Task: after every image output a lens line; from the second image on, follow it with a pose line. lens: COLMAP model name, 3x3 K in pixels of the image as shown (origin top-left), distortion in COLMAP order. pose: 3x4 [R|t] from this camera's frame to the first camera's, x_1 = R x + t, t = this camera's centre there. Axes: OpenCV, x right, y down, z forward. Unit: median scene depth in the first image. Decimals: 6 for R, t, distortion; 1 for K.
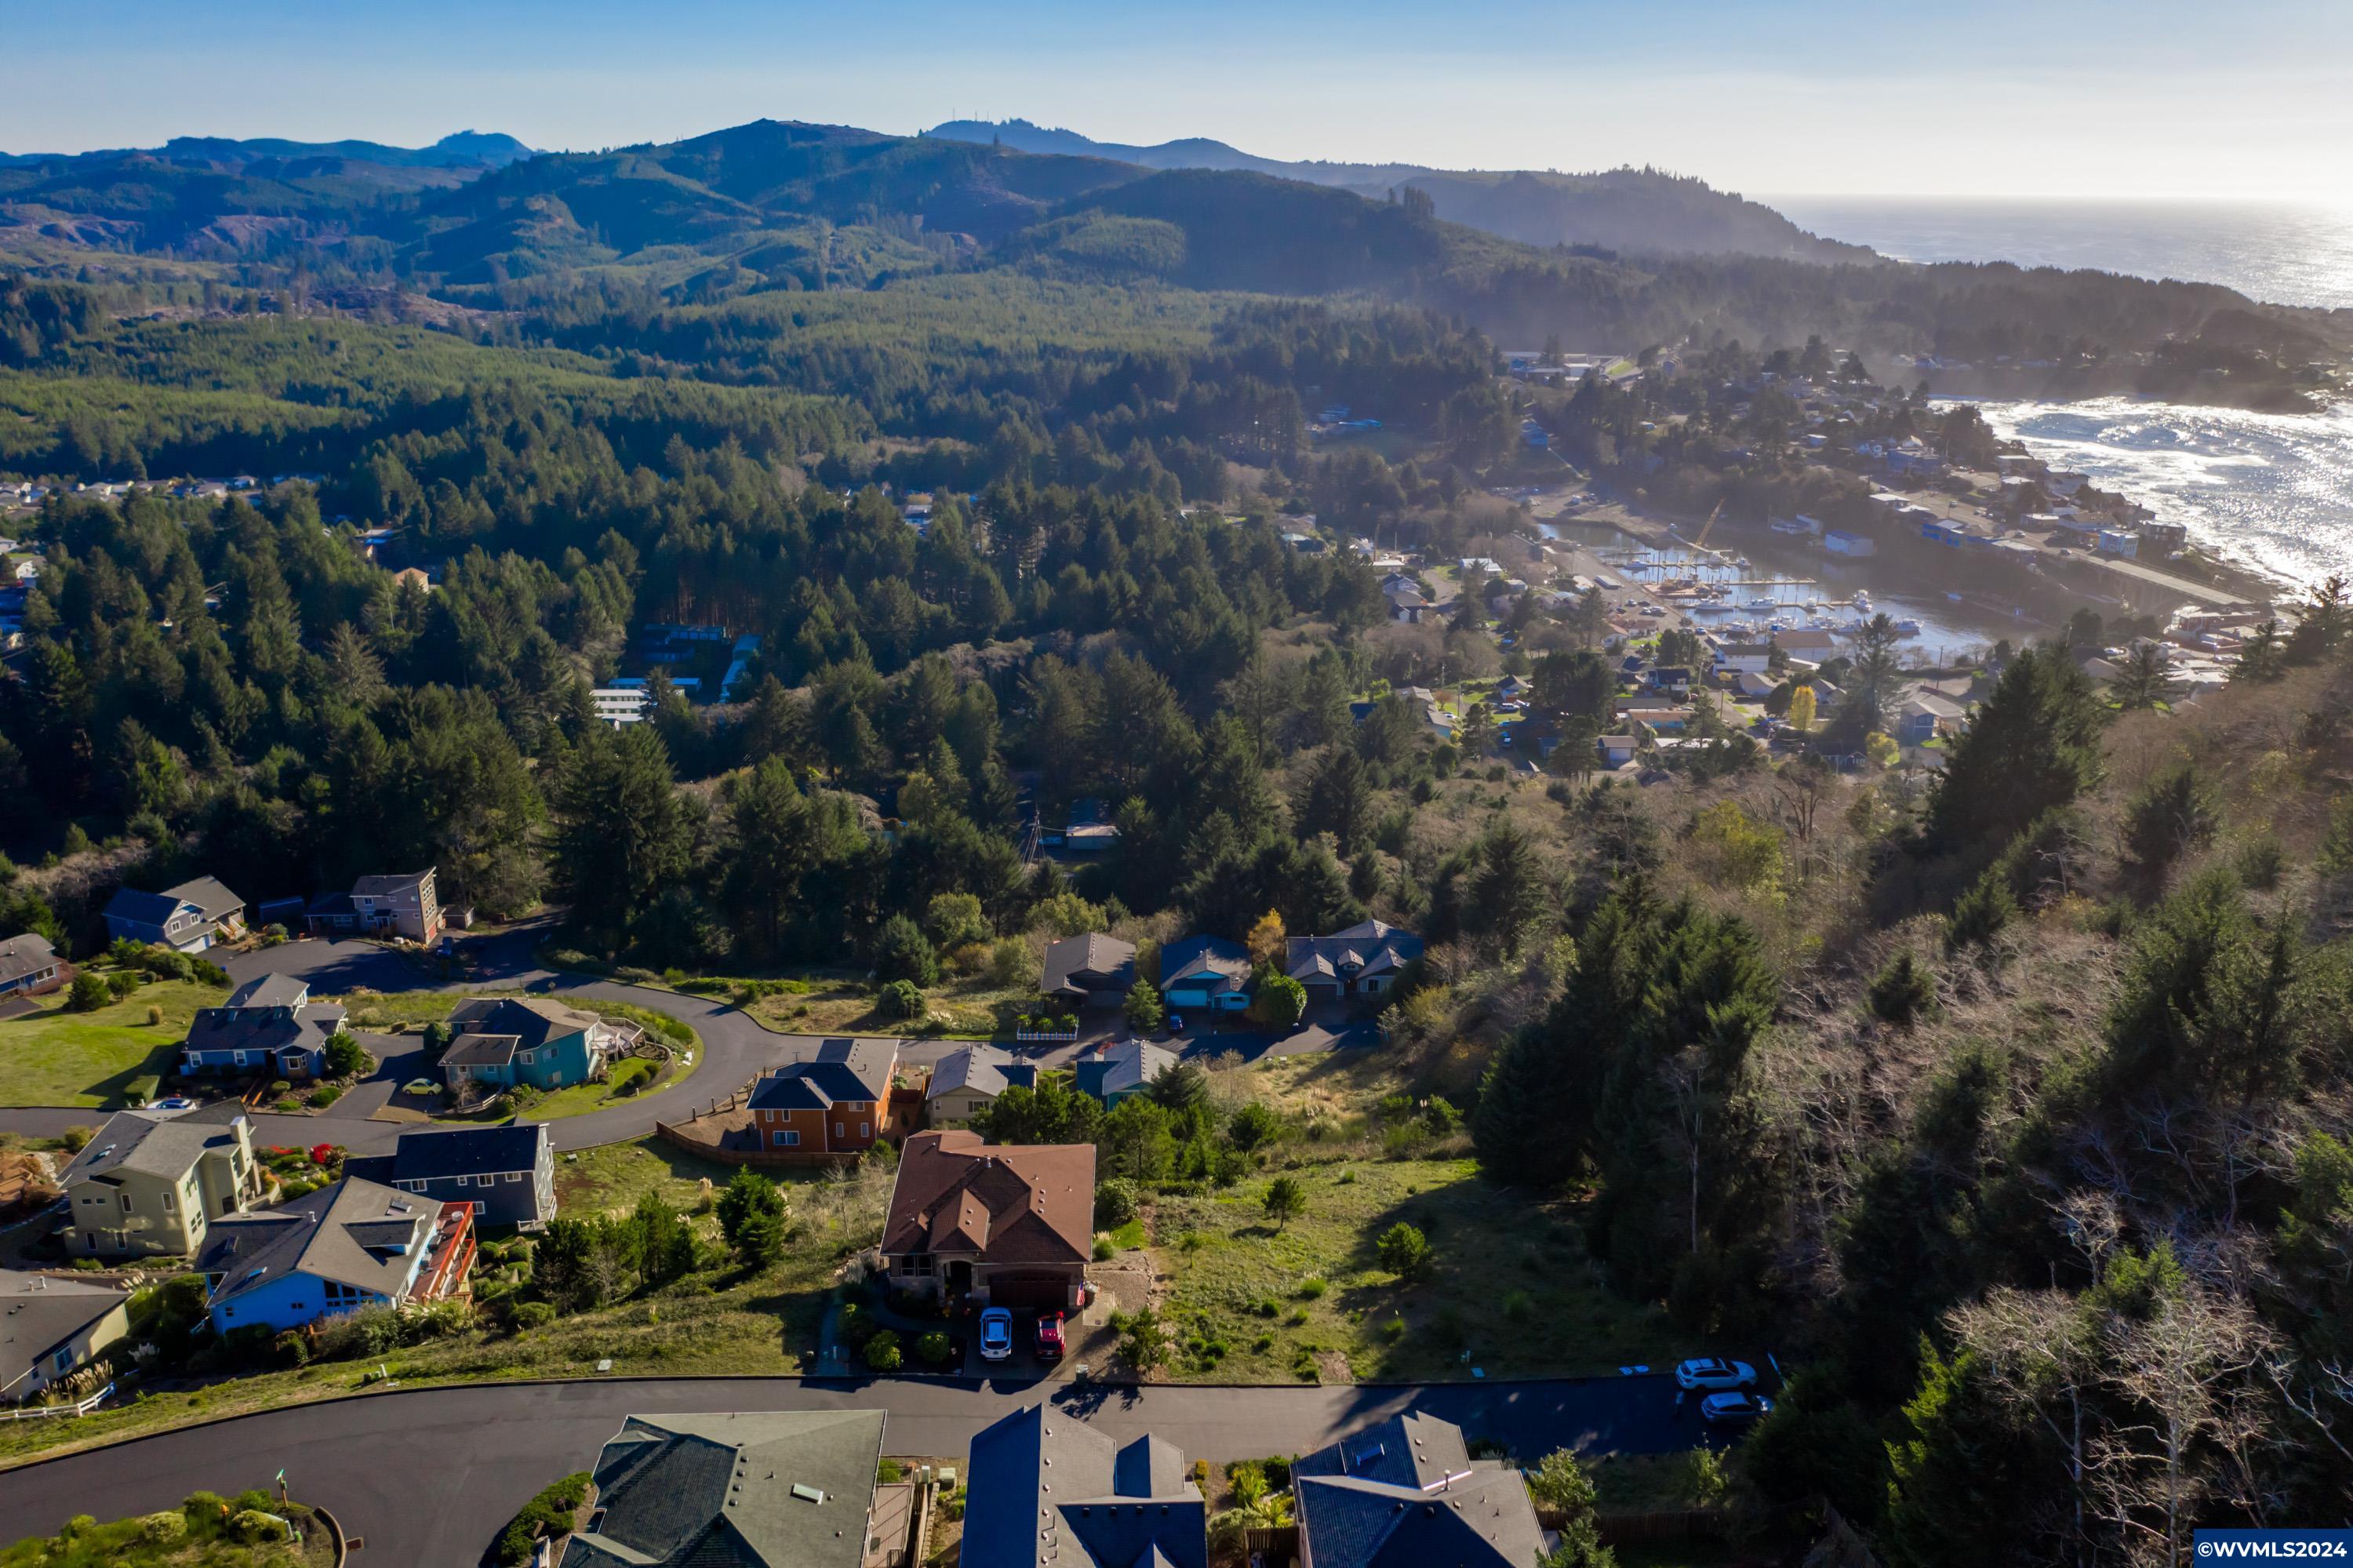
lens RADIAL K [[1864.4, 0, 1180.7], [0, 1864.4, 778.5], [0, 0, 1]] dist [-0.019236, 0.005781]
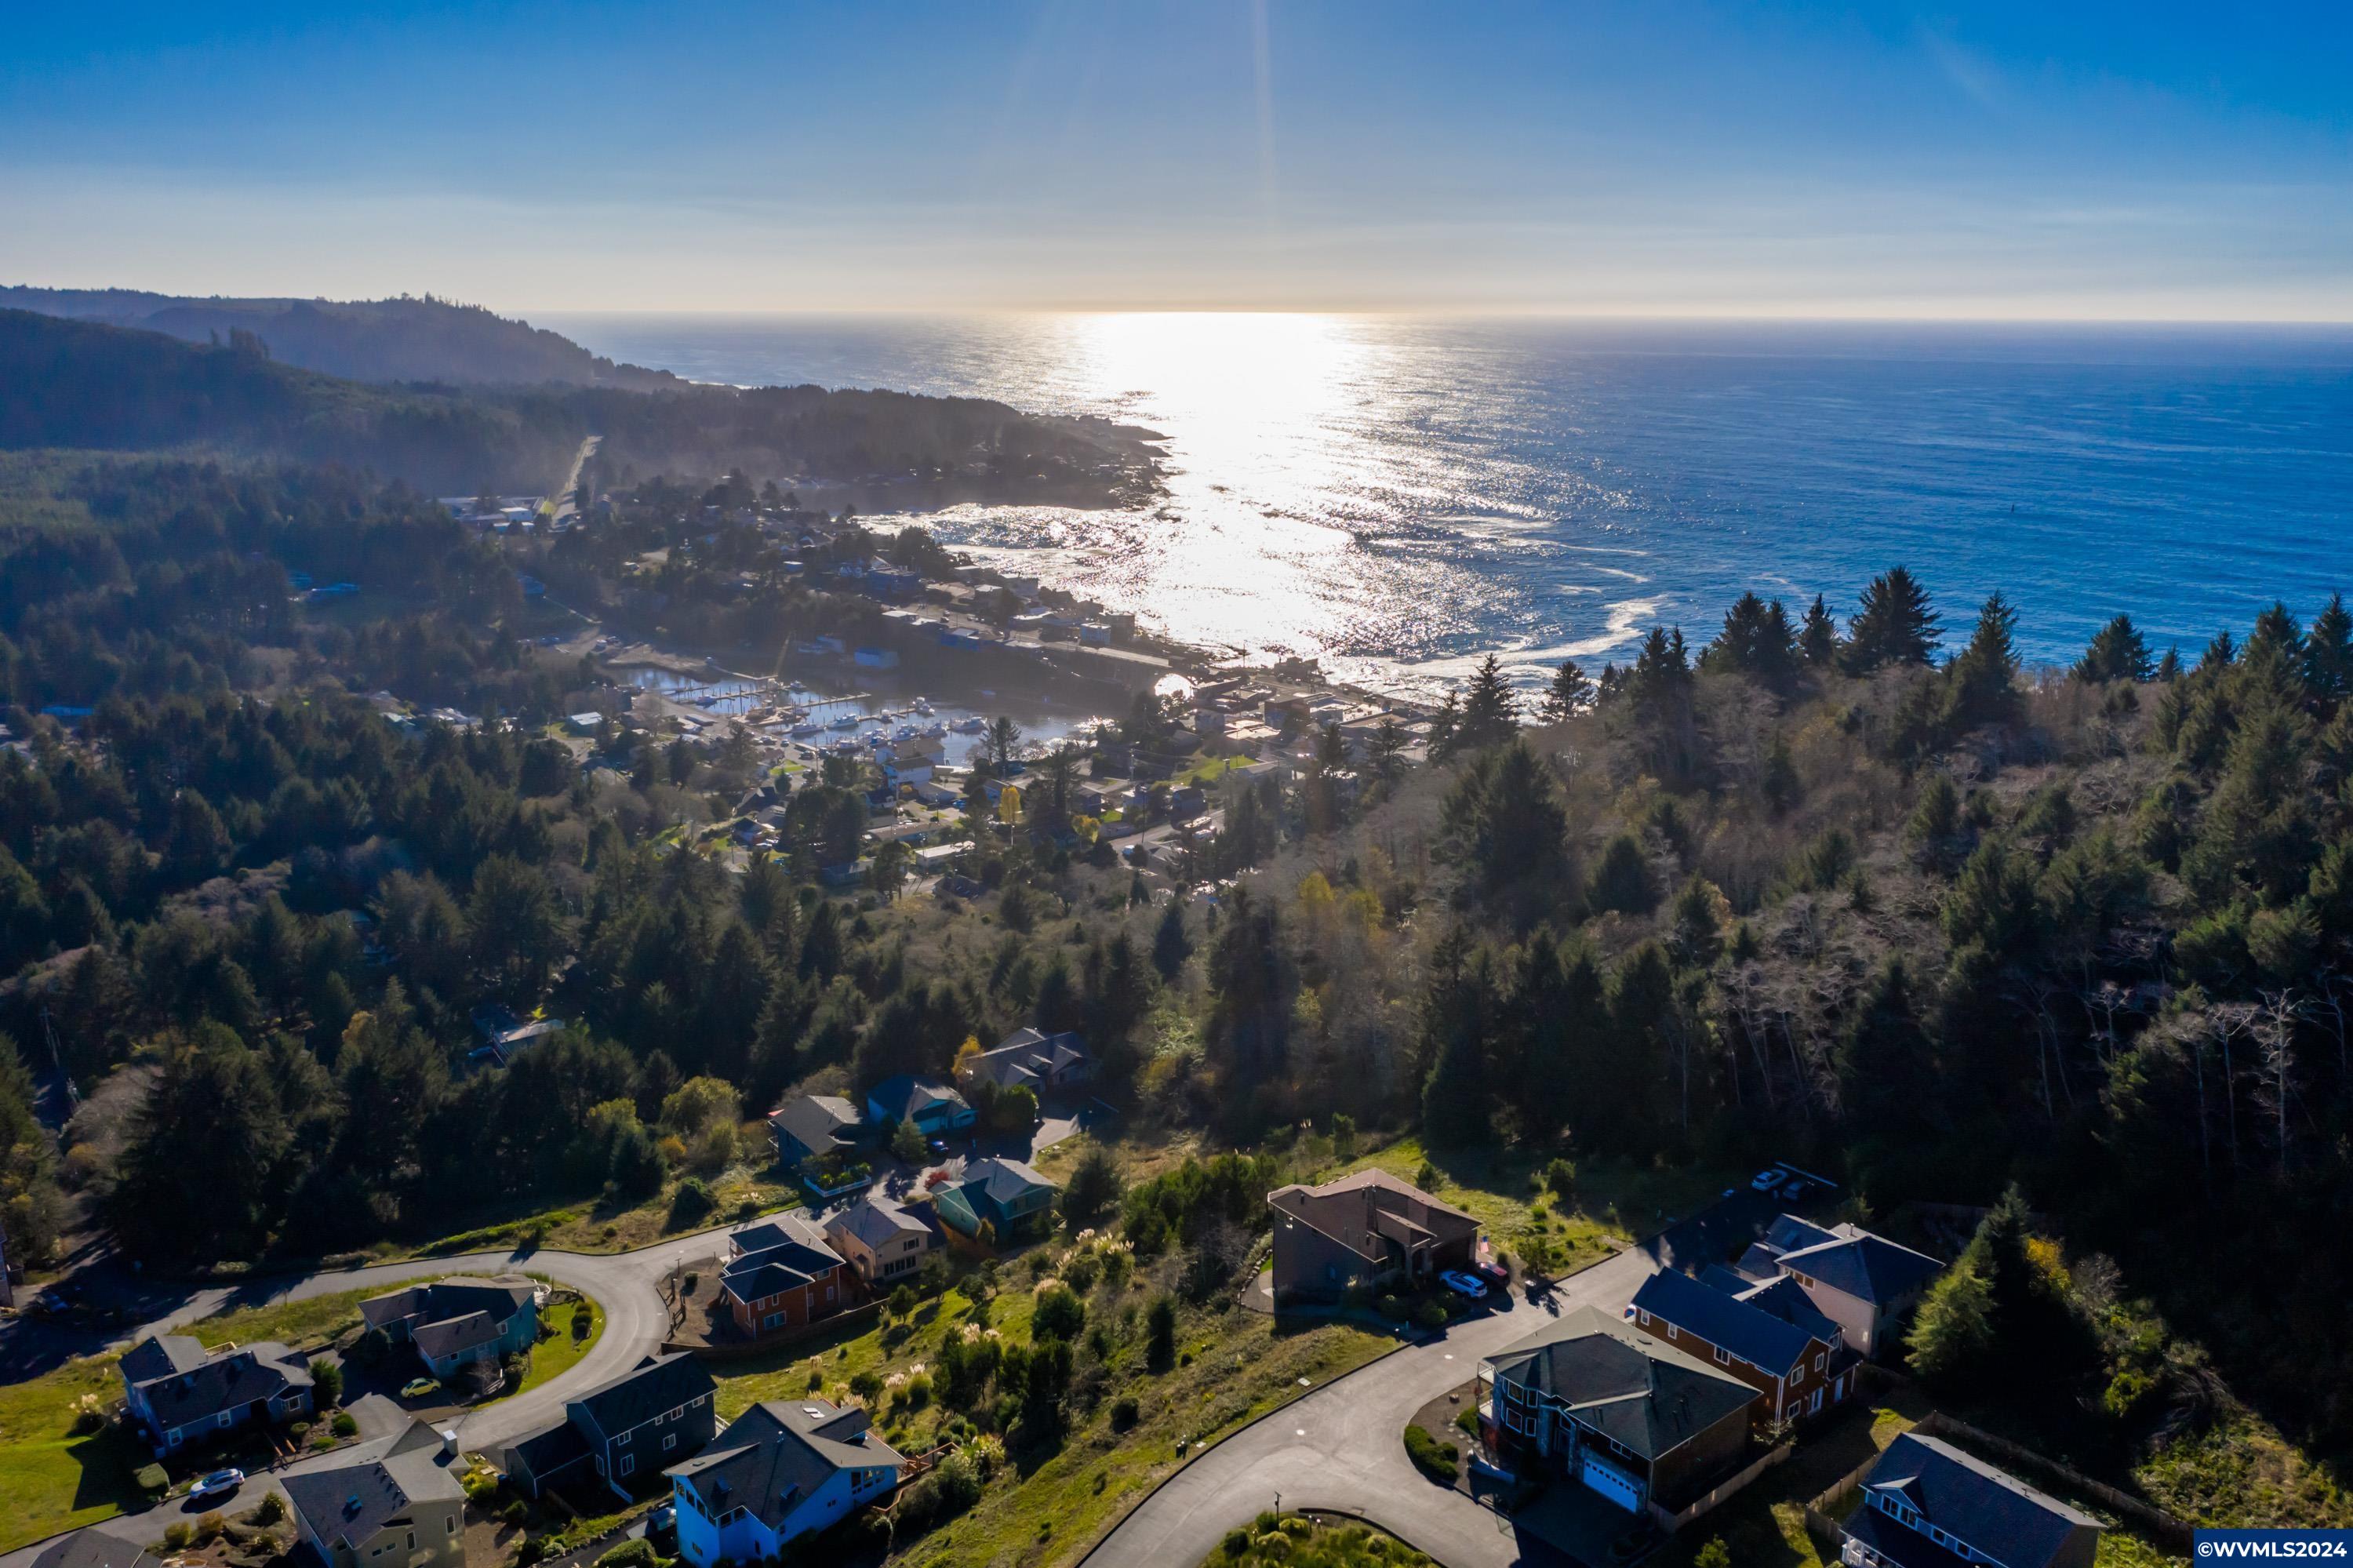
lens RADIAL K [[1864.4, 0, 1180.7], [0, 1864.4, 778.5], [0, 0, 1]] dist [-0.019236, 0.005781]
pose [[0.801835, -0.148474, 0.578806, -0.199856], [0.181784, 0.983338, 0.000414, -0.026418], [-0.569224, 0.104885, 0.815465, -0.024566]]
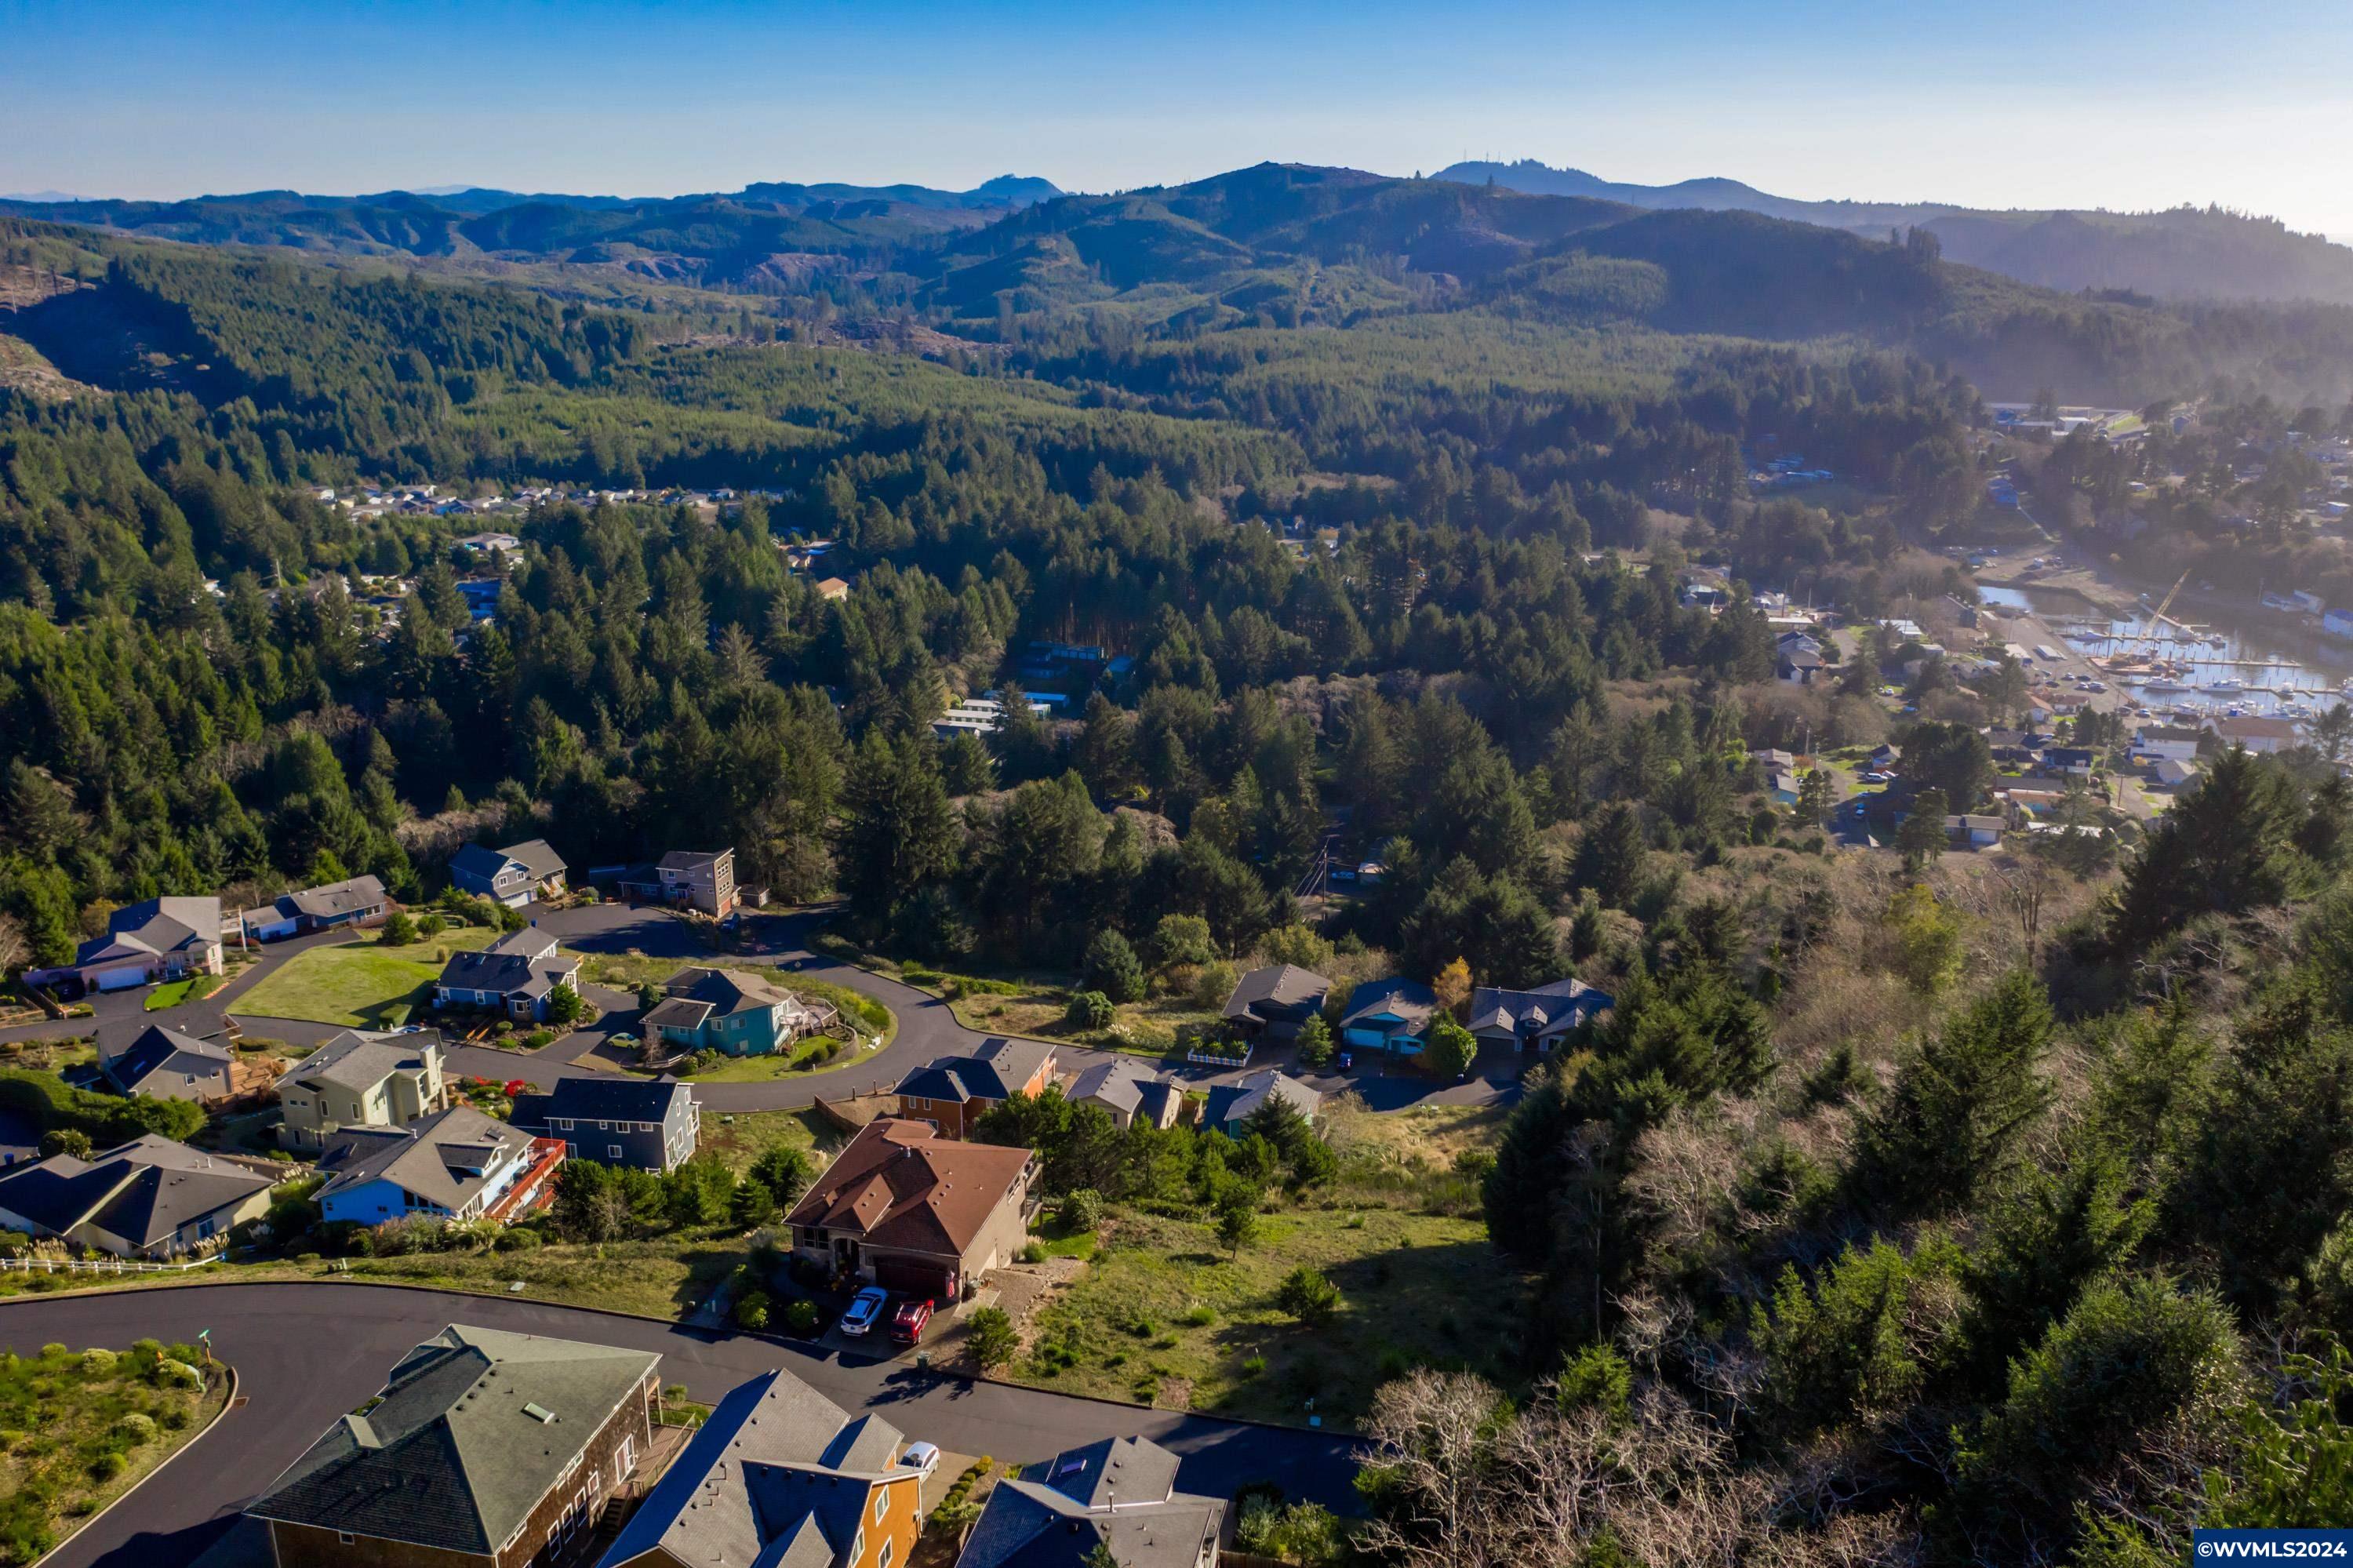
lens RADIAL K [[1864.4, 0, 1180.7], [0, 1864.4, 778.5], [0, 0, 1]] dist [-0.019236, 0.005781]
pose [[0.965198, 0.071623, -0.251522, 0.058424], [-0.076620, 0.997009, -0.010117, -0.001117], [0.250045, 0.029037, 0.967799, 0.002713]]
